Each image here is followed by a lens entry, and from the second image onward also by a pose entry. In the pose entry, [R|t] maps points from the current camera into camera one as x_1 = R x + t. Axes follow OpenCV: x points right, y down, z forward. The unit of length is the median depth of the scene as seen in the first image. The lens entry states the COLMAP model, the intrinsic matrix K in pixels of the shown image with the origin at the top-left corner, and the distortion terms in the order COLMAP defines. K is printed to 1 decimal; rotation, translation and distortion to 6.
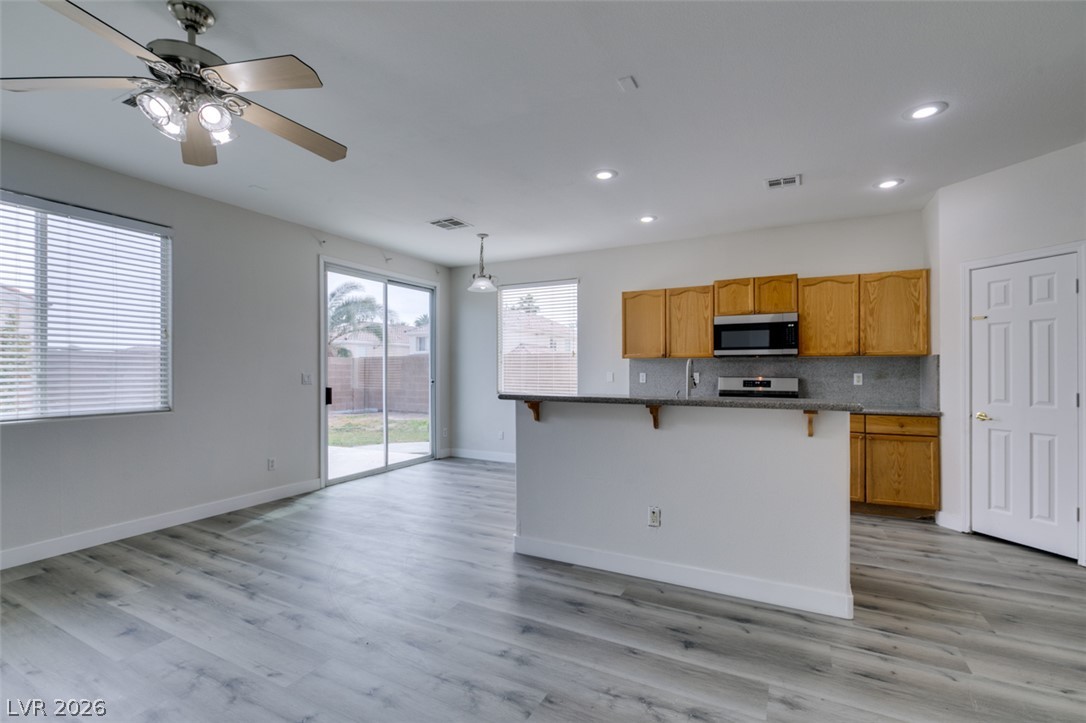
lens RADIAL K [[485.1, 0, 541.2], [0, 485.1, 365.5], [0, 0, 1]] dist [0.002781, -0.000916]
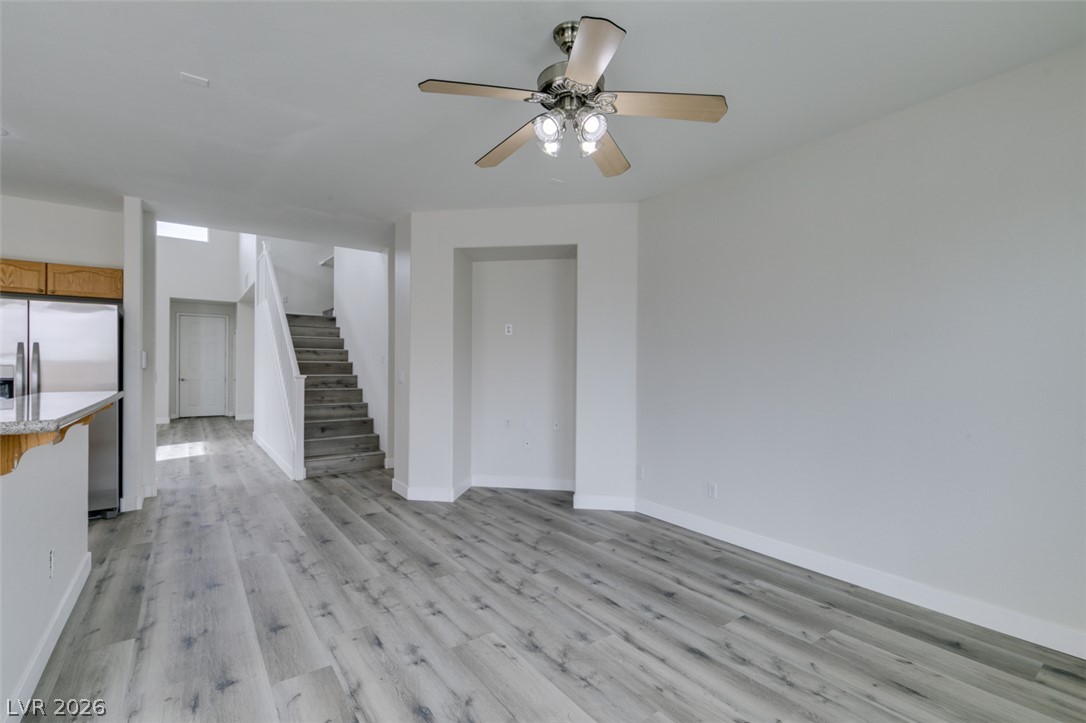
lens RADIAL K [[485.1, 0, 541.2], [0, 485.1, 367.7], [0, 0, 1]] dist [0.002781, -0.000916]
pose [[-0.898962, -0.005021, 0.437998, -0.491392], [-0.007809, 0.999959, -0.004563, 0.006408], [-0.437957, -0.007523, -0.898964, 0.863594]]
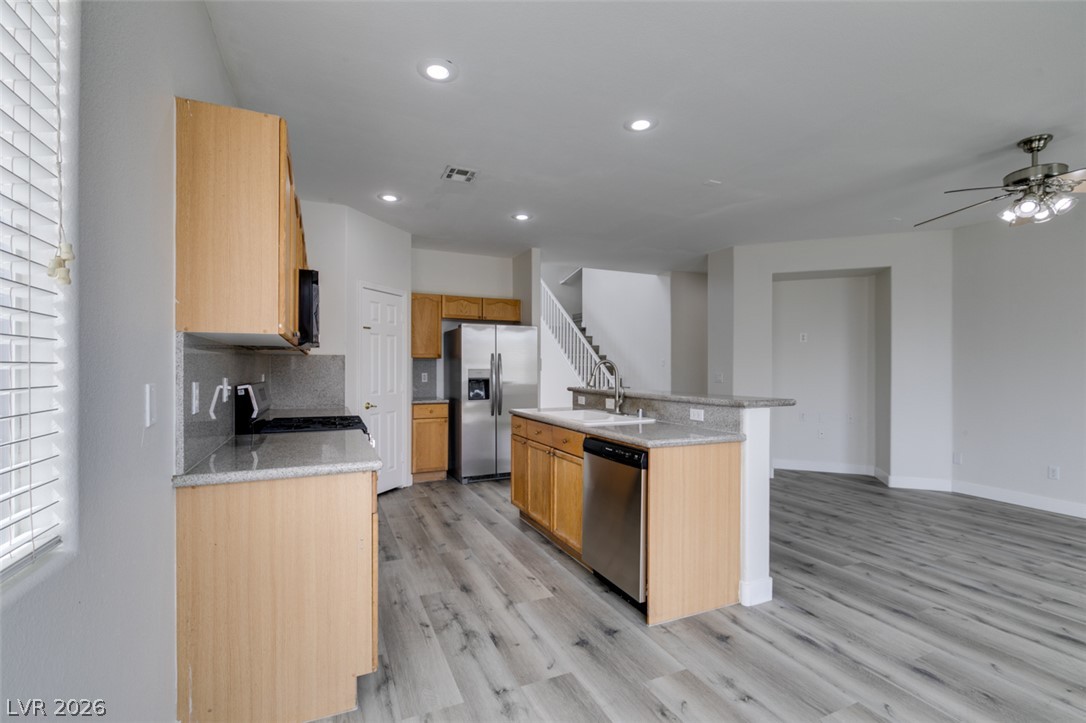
lens RADIAL K [[485.1, 0, 544.0], [0, 485.1, 363.6], [0, 0, 1]] dist [0.002781, -0.000916]
pose [[-0.791521, 0.004624, 0.611124, -0.185552], [-0.005766, 0.999870, -0.015033, 0.009163], [-0.611114, -0.015423, -0.791392, 1.384196]]
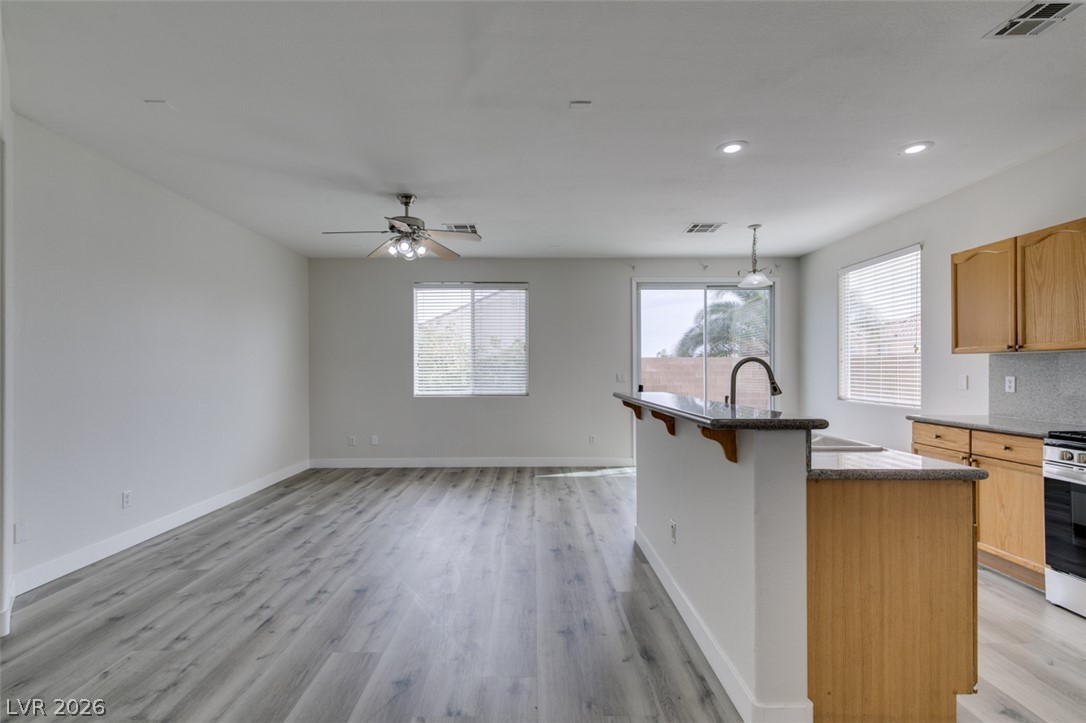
lens RADIAL K [[485.1, 0, 536.3], [0, 485.1, 368.5], [0, 0, 1]] dist [0.002781, -0.000916]
pose [[0.470408, -0.002511, -0.882446, 0.589839], [0.006389, 0.999979, 0.000560, 0.001454], [0.882426, -0.005902, 0.470414, 0.221798]]
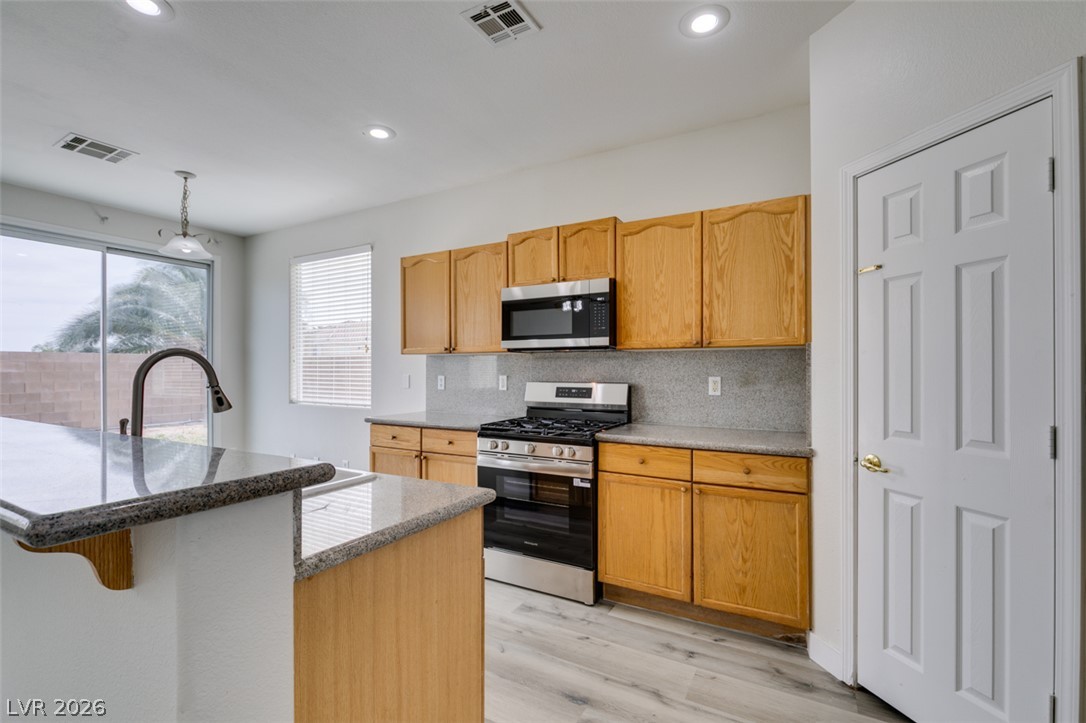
lens RADIAL K [[485.1, 0, 538.7], [0, 485.1, 366.5], [0, 0, 1]] dist [0.002781, -0.000916]
pose [[0.999564, -0.001880, -0.029469, 0.461723], [0.001929, 0.999997, 0.001625, 0.001919], [0.029466, -0.001681, 0.999564, 0.389226]]
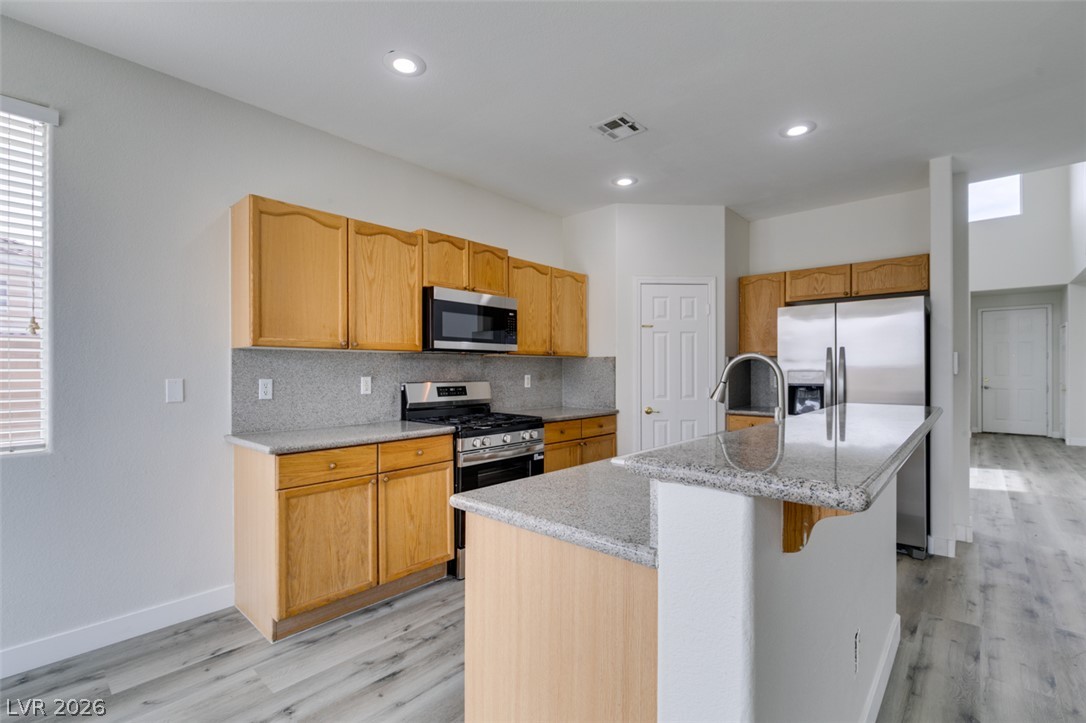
lens RADIAL K [[485.1, 0, 542.8], [0, 485.1, 369.6], [0, 0, 1]] dist [0.002781, -0.000916]
pose [[0.242350, 0.000875, 0.970188, -0.233553], [-0.006580, 0.999978, 0.000742, 0.005318], [-0.970167, -0.006564, 0.242351, 0.775434]]
